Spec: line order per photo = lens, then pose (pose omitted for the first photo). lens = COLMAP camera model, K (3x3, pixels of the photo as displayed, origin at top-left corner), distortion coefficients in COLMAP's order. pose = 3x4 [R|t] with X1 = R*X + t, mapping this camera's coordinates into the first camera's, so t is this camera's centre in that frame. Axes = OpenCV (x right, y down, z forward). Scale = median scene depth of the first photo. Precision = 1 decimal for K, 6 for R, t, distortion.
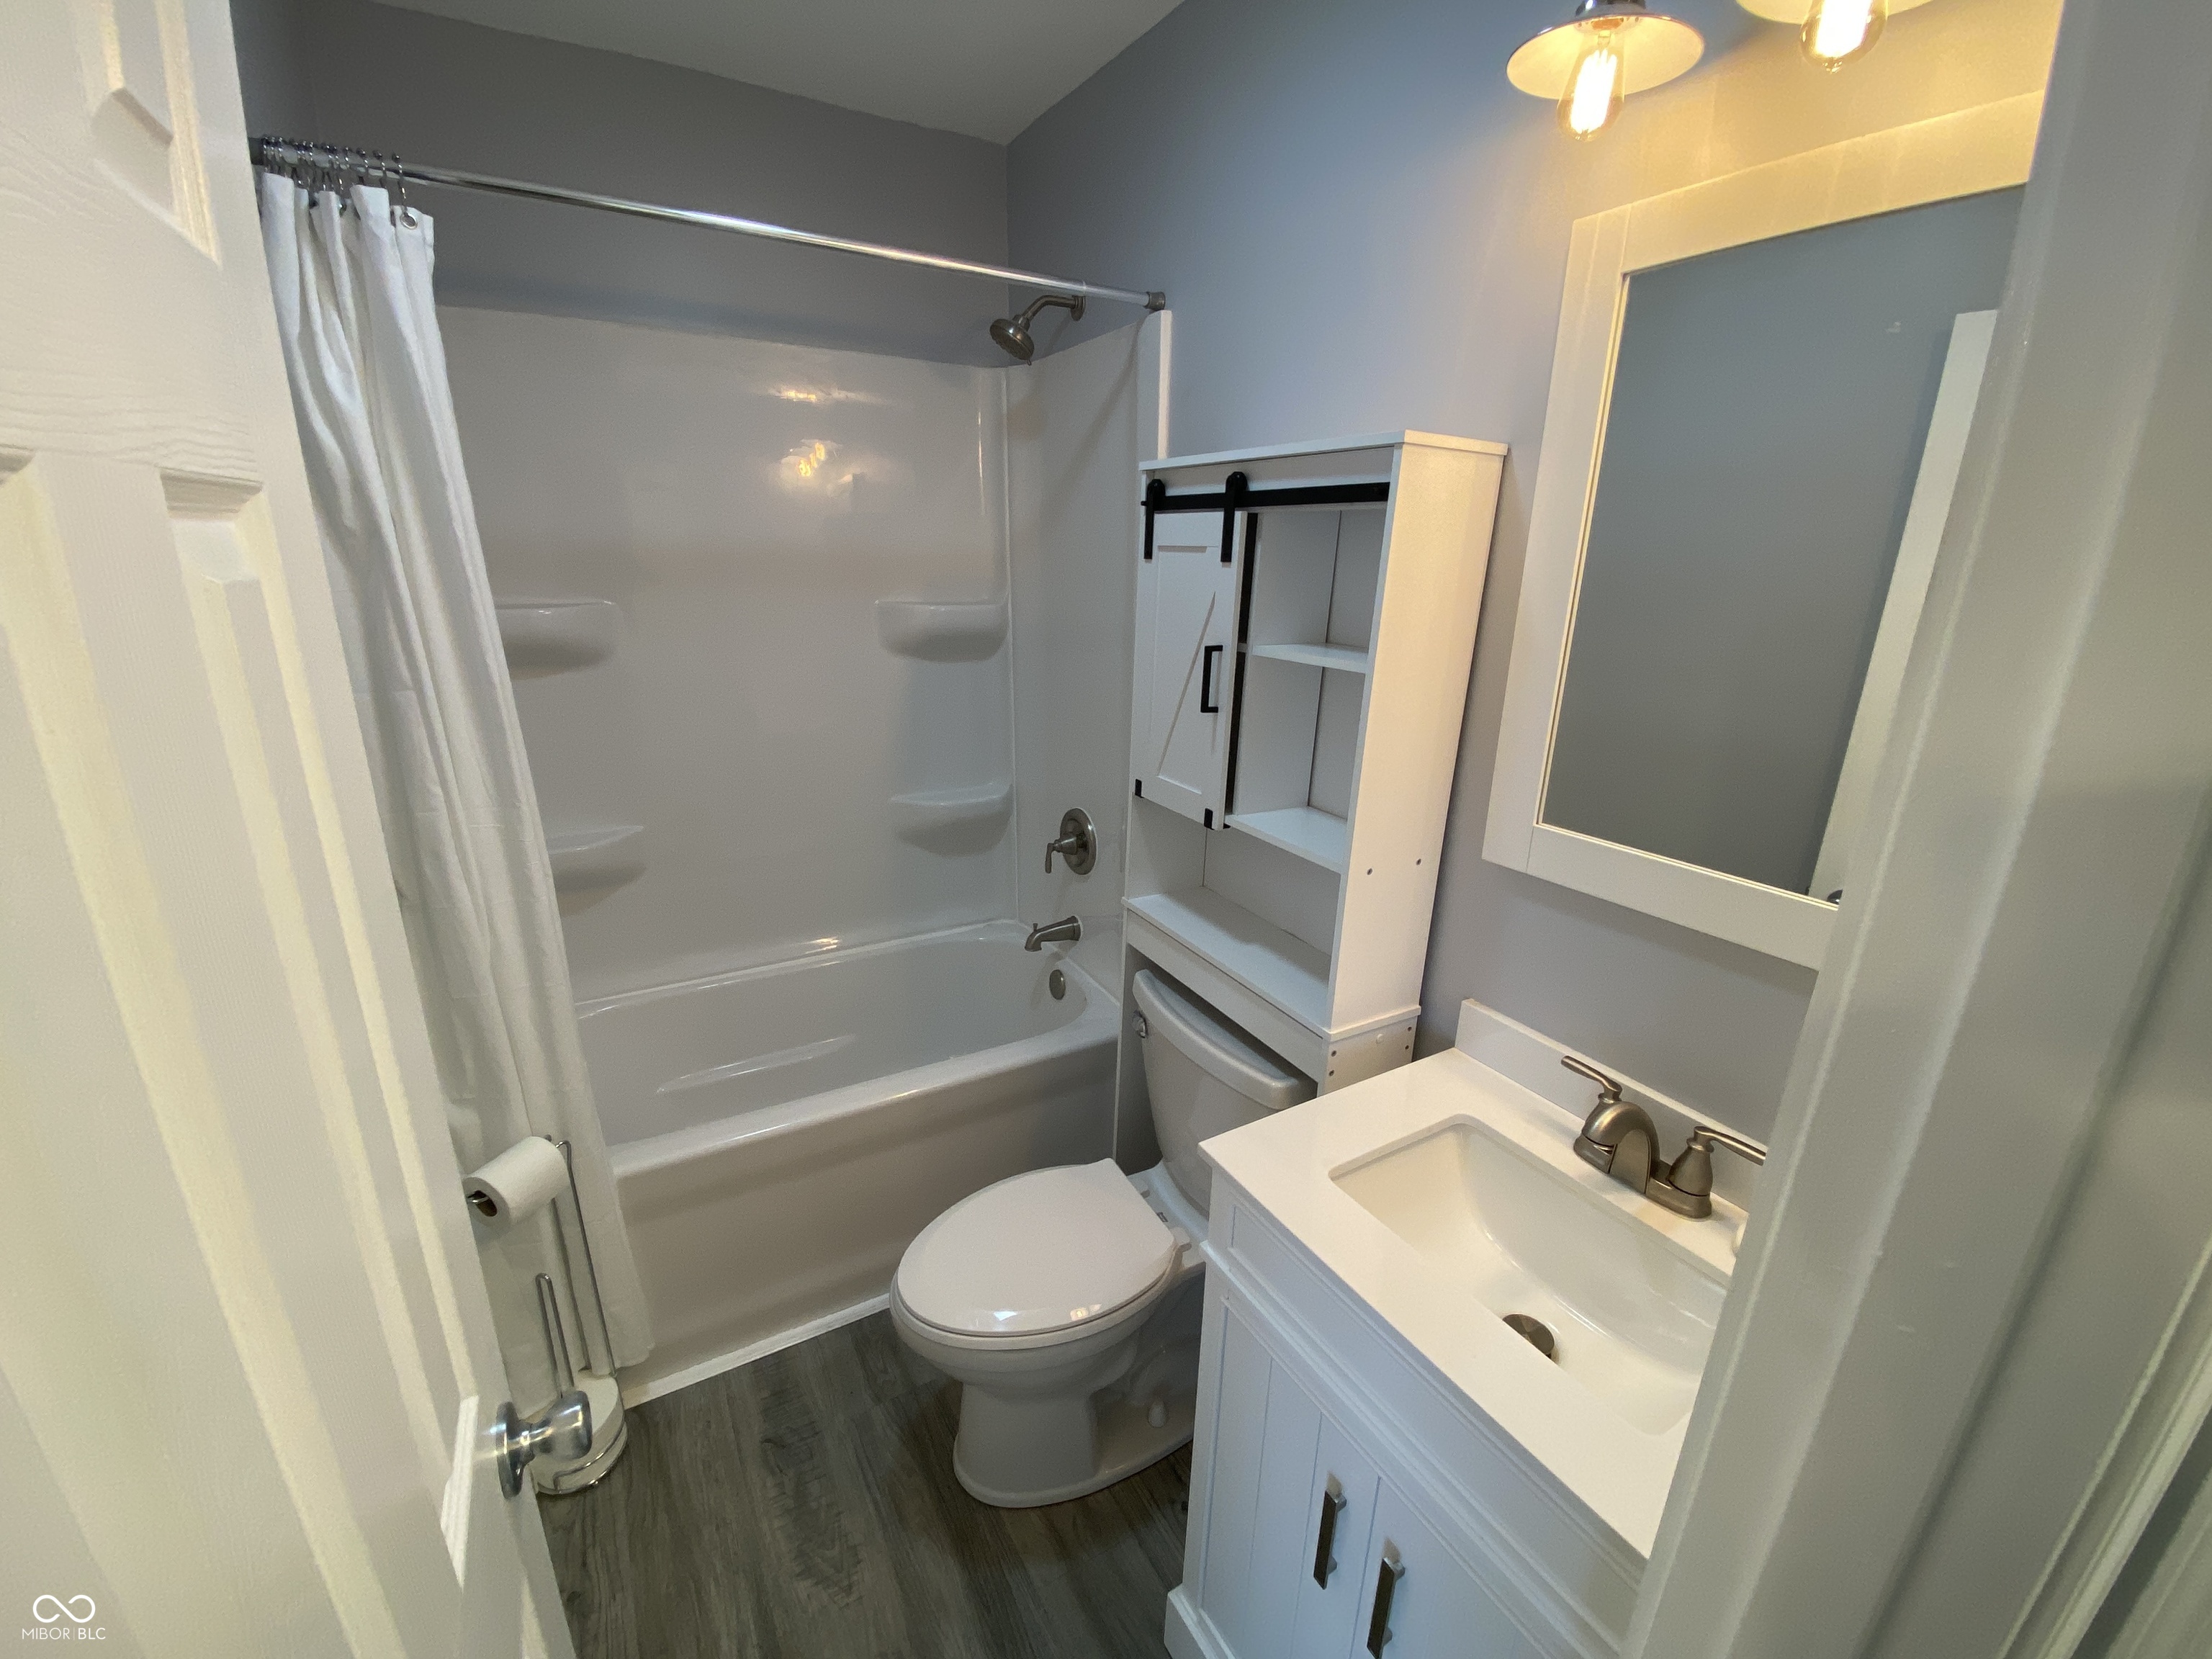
lens RADIAL K [[900.9, 0, 1094.2], [0, 900.9, 823.9], [0, 0, 1]] dist [0.029409, -0.024291]
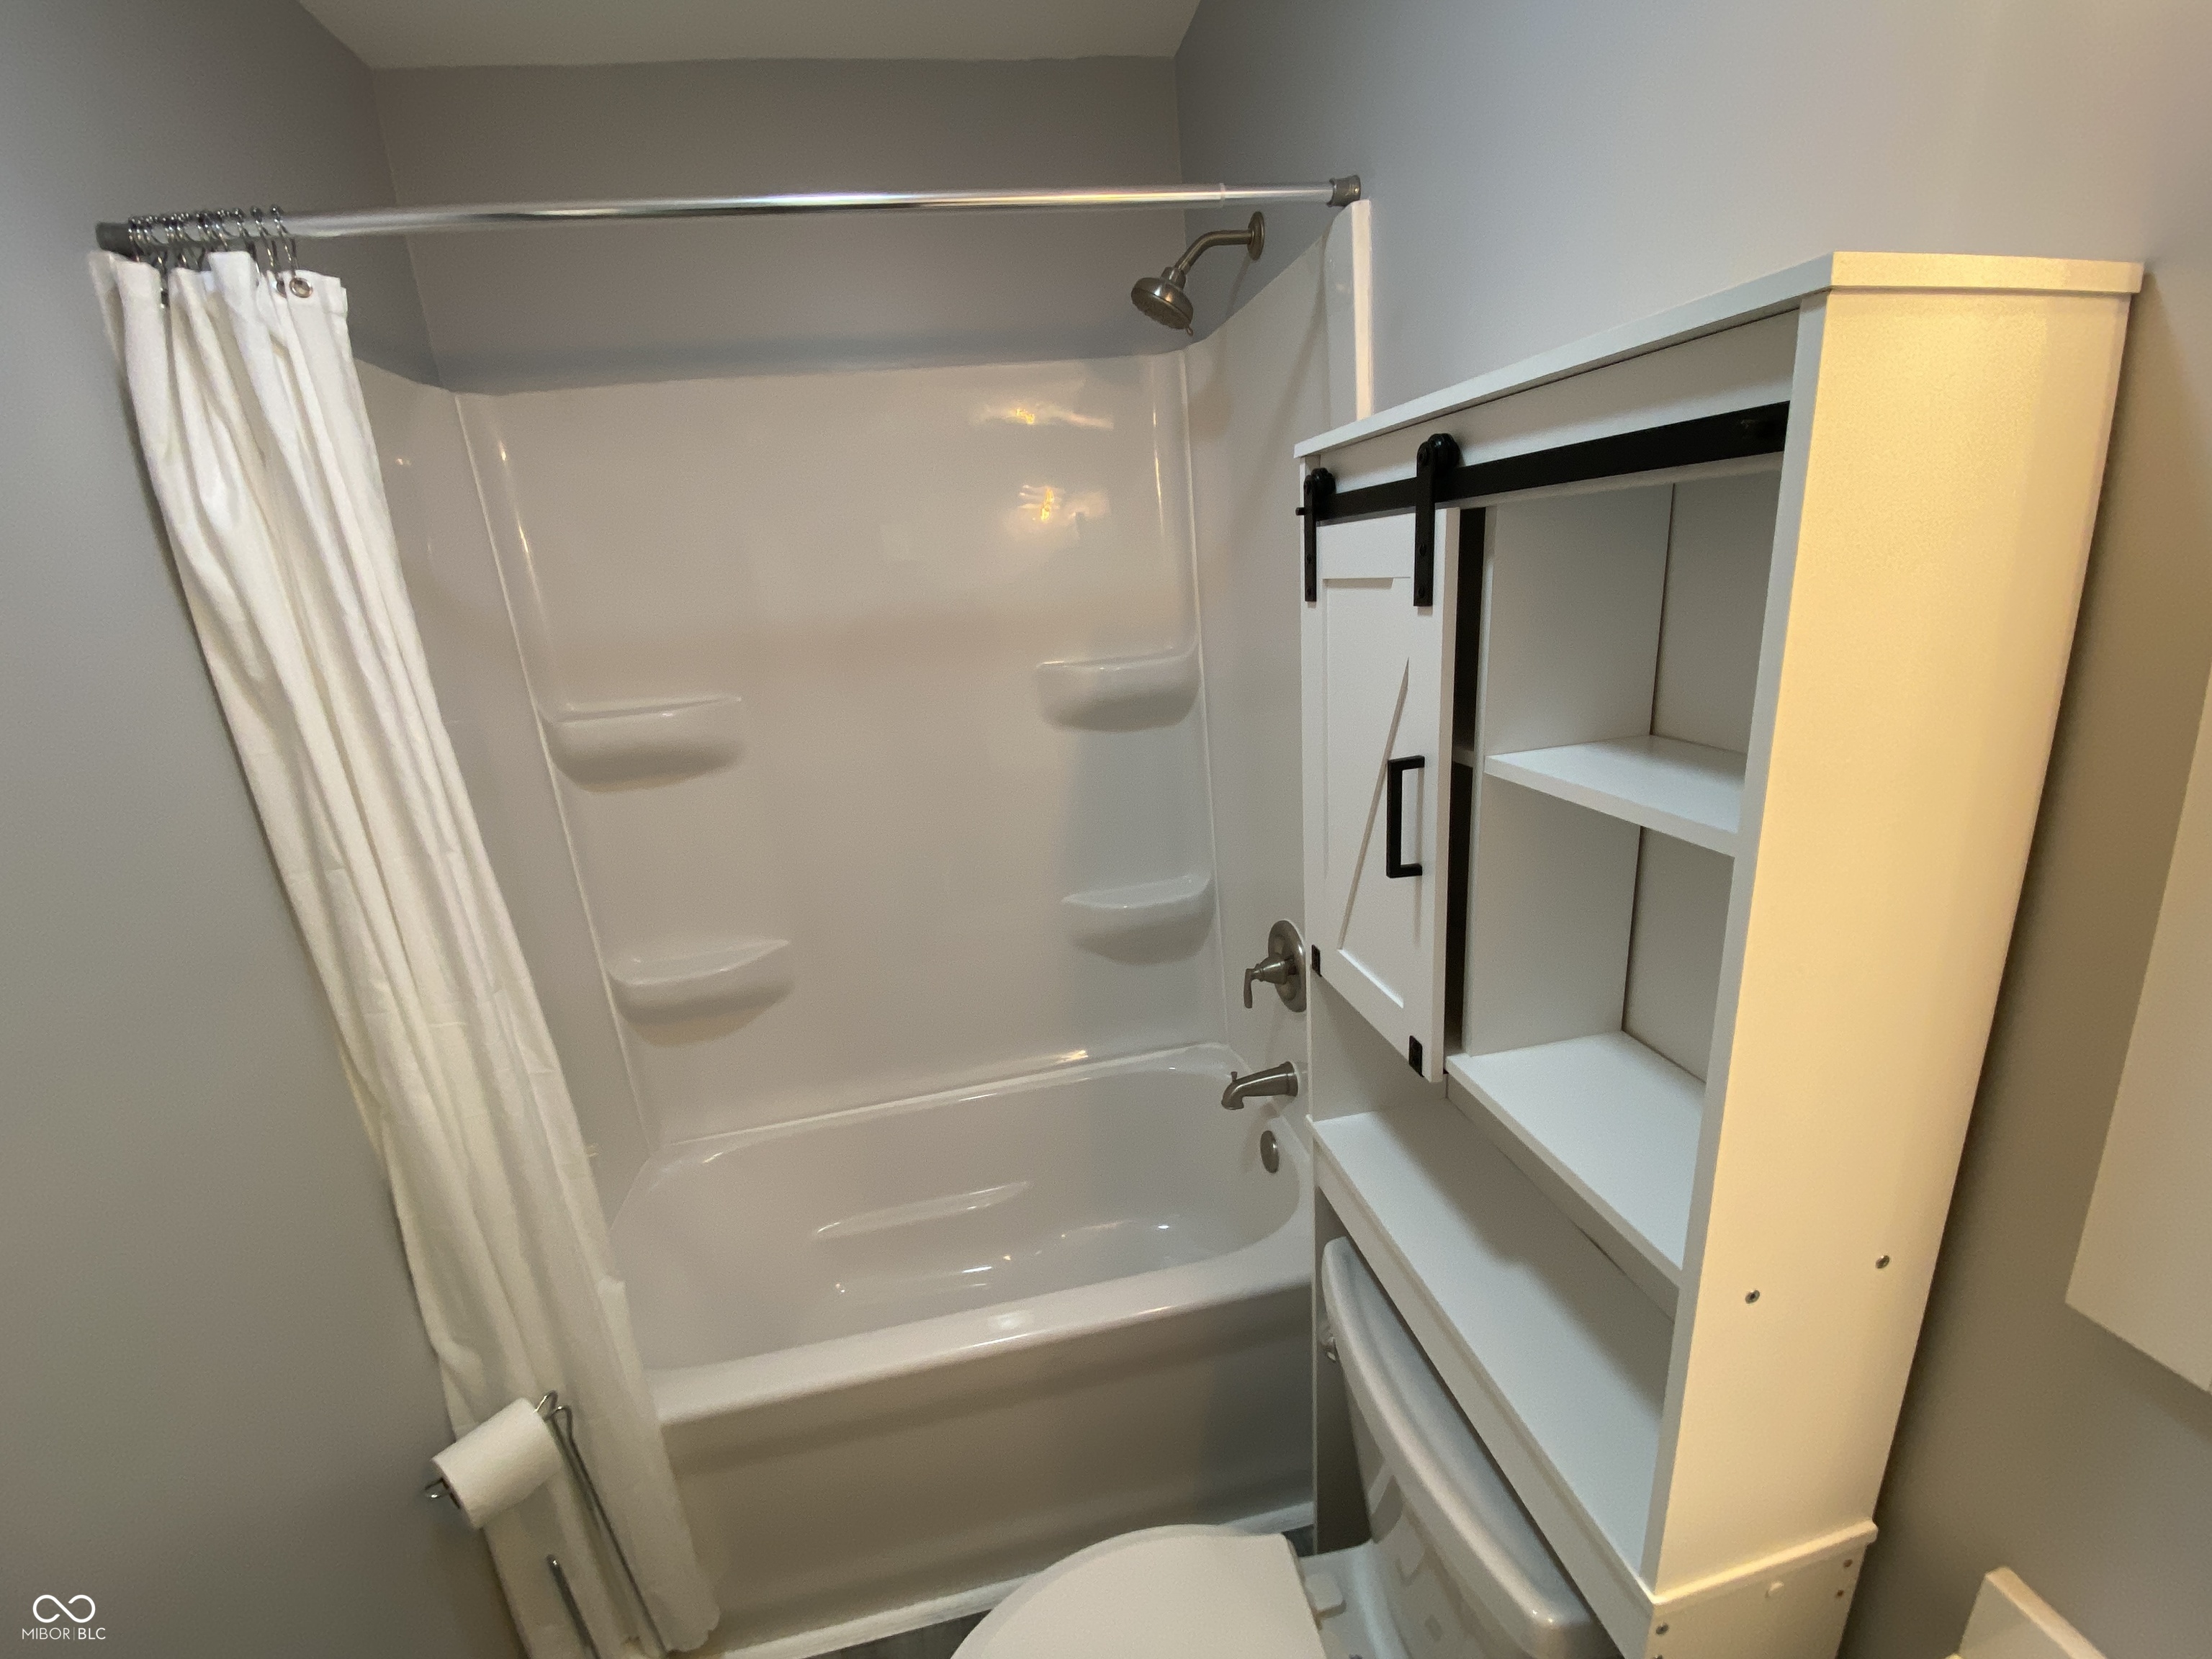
lens RADIAL K [[900.9, 0, 1094.2], [0, 900.9, 823.9], [0, 0, 1]] dist [0.029409, -0.024291]
pose [[0.942572, -0.015437, -0.333646, 0.123680], [0.012216, 0.999856, -0.011748, -0.139705], [0.333780, 0.006998, 0.942625, 0.384020]]
